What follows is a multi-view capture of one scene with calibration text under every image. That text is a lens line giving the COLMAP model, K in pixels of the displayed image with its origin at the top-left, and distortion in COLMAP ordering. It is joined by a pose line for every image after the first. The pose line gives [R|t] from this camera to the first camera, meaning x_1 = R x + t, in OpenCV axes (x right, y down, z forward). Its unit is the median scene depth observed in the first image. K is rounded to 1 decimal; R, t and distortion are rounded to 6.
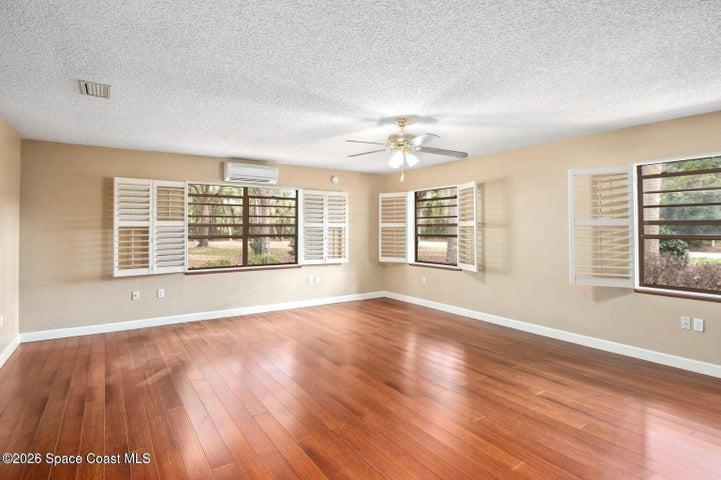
lens RADIAL K [[371.8, 0, 368.2], [0, 371.8, 235.3], [0, 0, 1]] dist [0.003817, 0.000247]
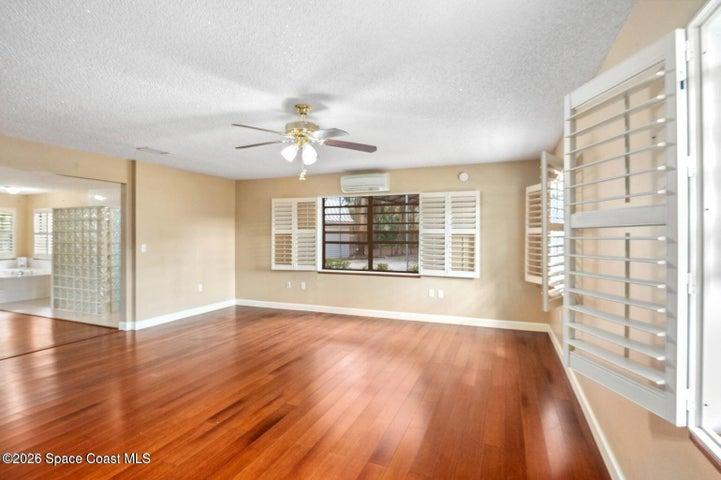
lens RADIAL K [[371.8, 0, 365.9], [0, 371.8, 239.5], [0, 0, 1]] dist [0.003817, 0.000247]
pose [[0.557543, 0.008871, -0.830101, 0.507113], [-0.016853, 0.999858, -0.000634, -0.005136], [0.829977, 0.014343, 0.557613, 0.375178]]
